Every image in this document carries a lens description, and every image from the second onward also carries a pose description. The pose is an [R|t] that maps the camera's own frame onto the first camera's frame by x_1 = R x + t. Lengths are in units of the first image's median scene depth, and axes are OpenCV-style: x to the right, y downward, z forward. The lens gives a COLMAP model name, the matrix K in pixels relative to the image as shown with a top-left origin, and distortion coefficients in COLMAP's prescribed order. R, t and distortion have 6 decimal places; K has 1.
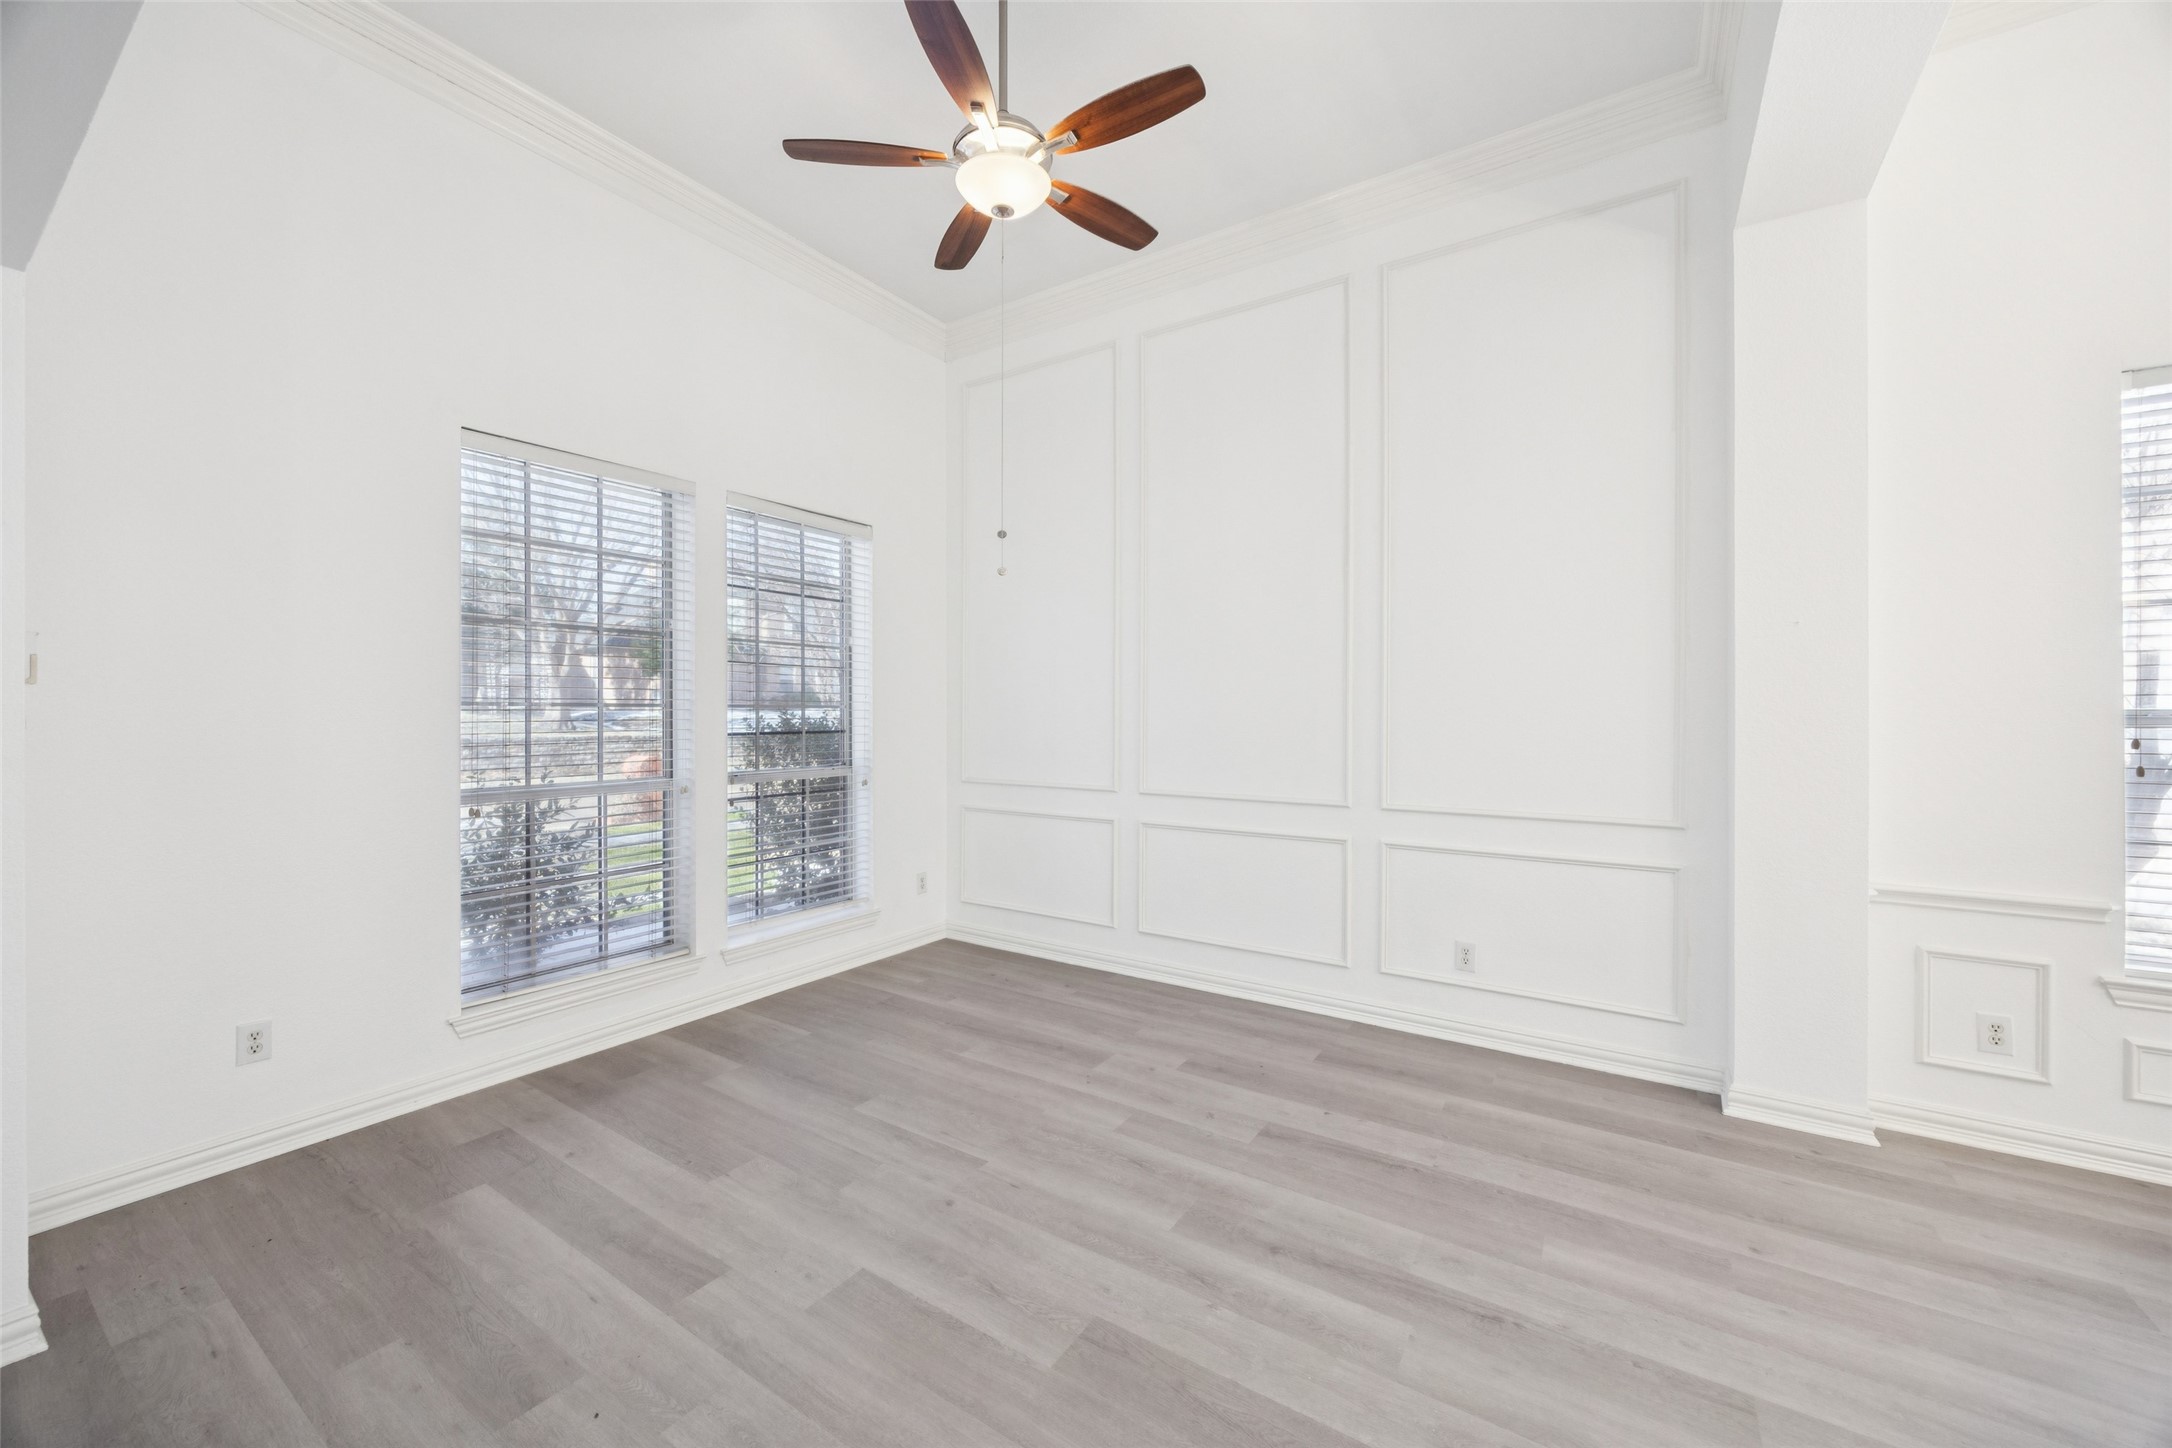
lens RADIAL K [[834.5, 0, 1068.6], [0, 834.5, 723.8], [0, 0, 1]] dist [0.000249, 0.000282]
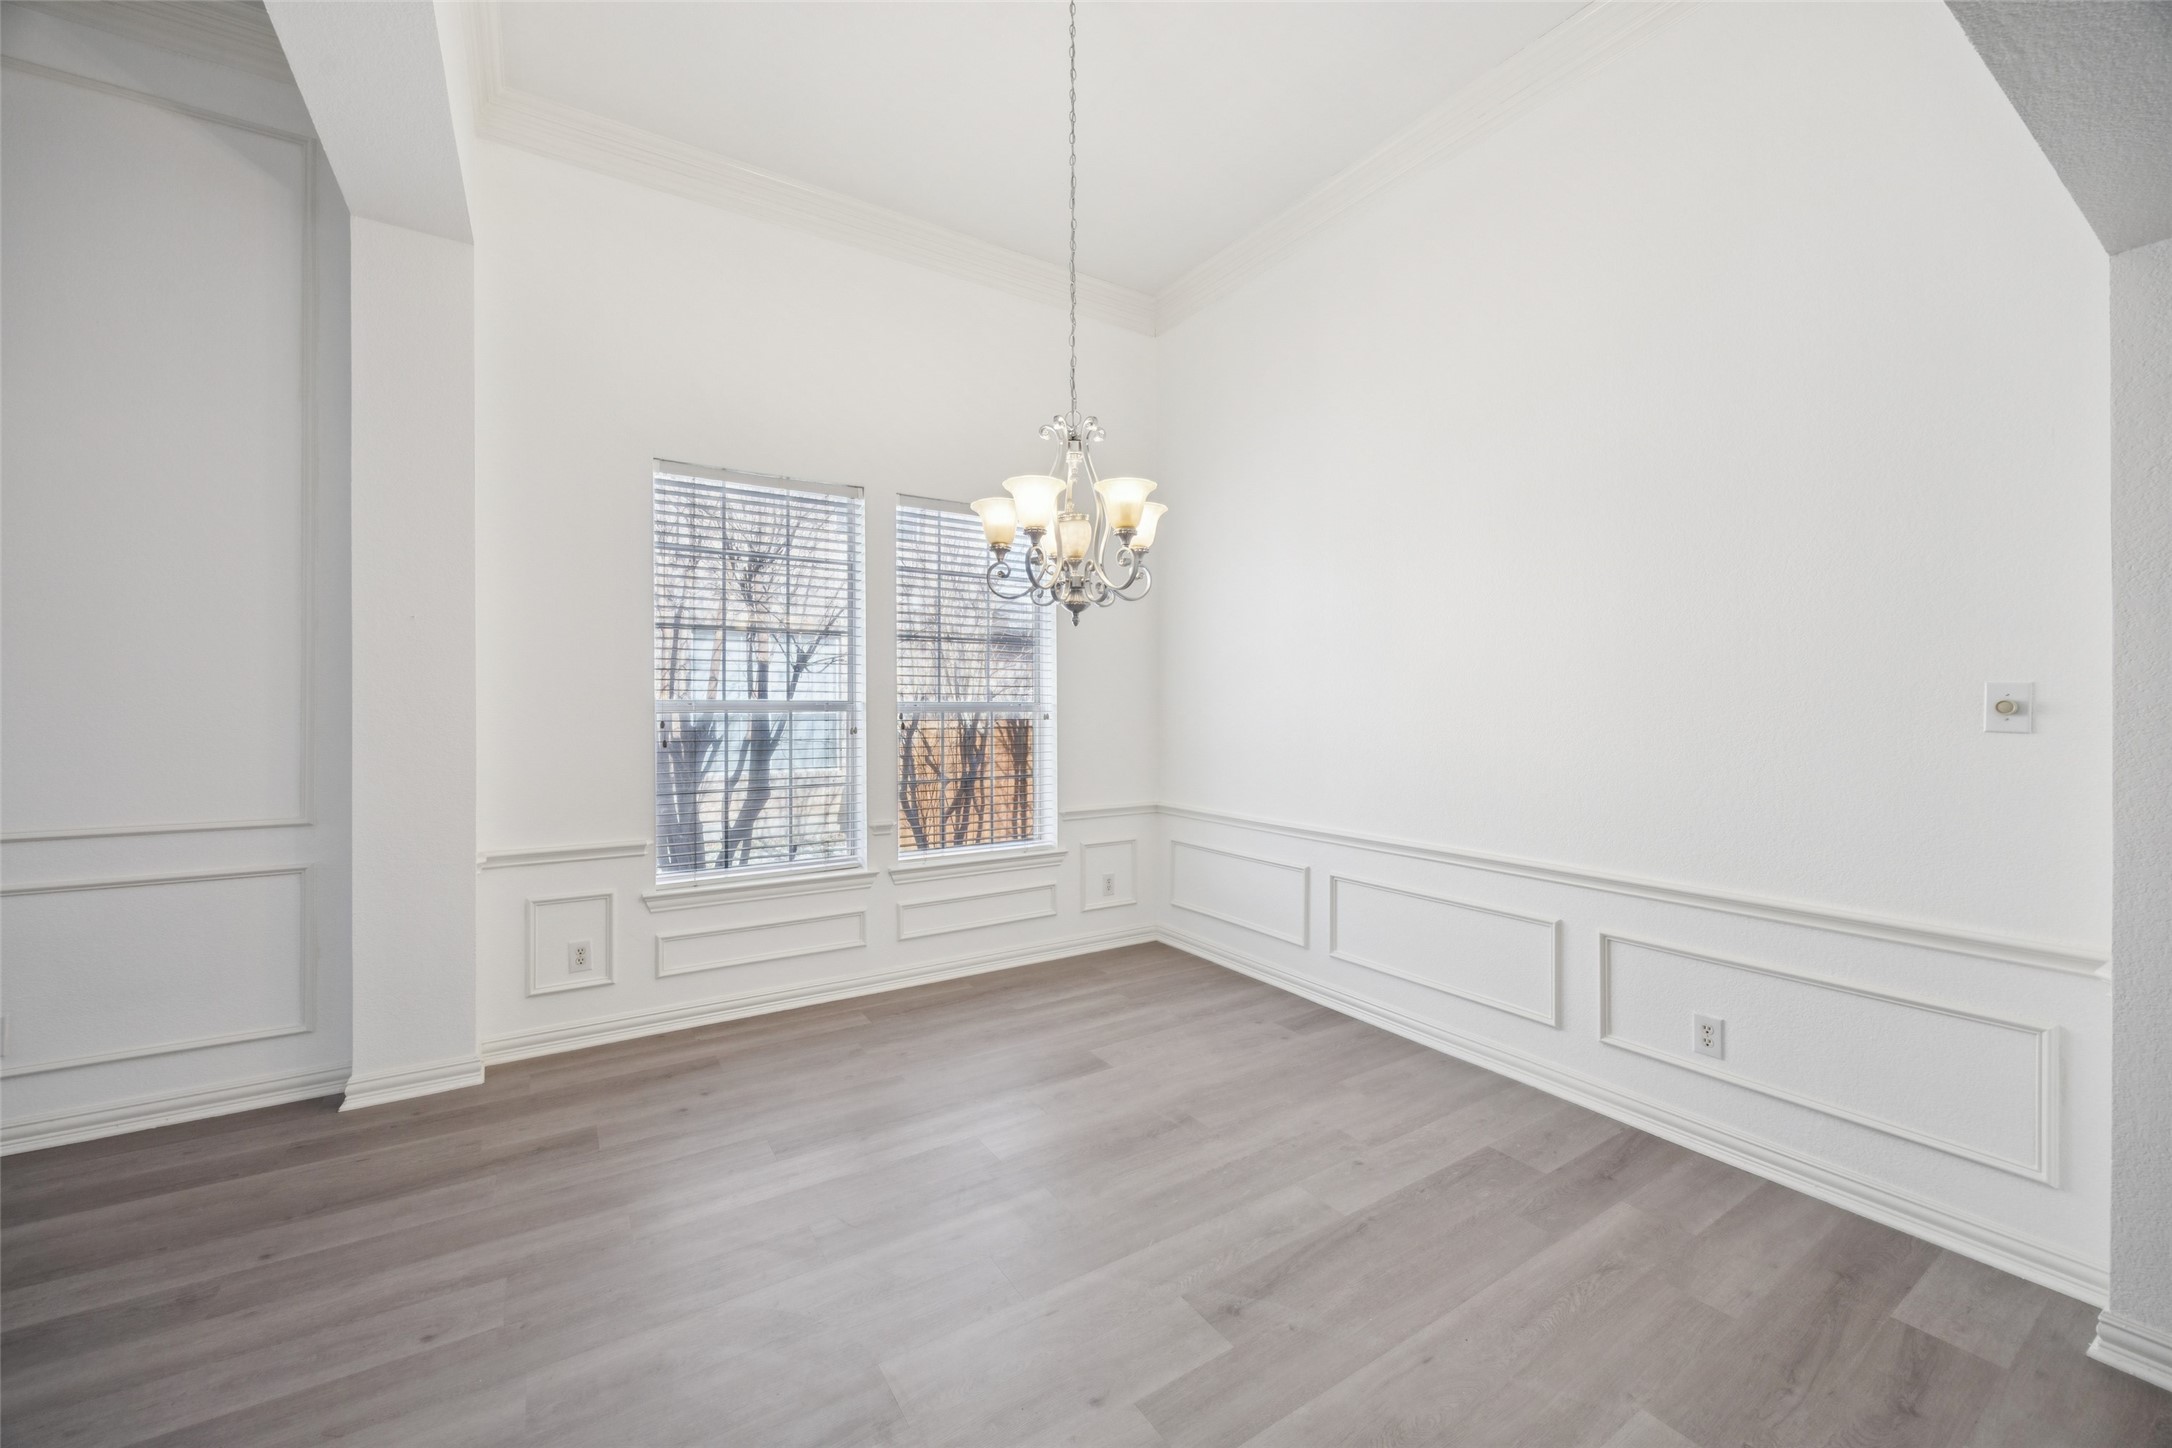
lens RADIAL K [[834.5, 0, 1121.1], [0, 834.5, 705.7], [0, 0, 1]] dist [0.000249, 0.000282]
pose [[0.399514, -0.004528, 0.916716, 0.272538], [0.007891, 0.999968, 0.001500, -0.002907], [-0.916693, 0.006635, 0.399537, -0.249718]]
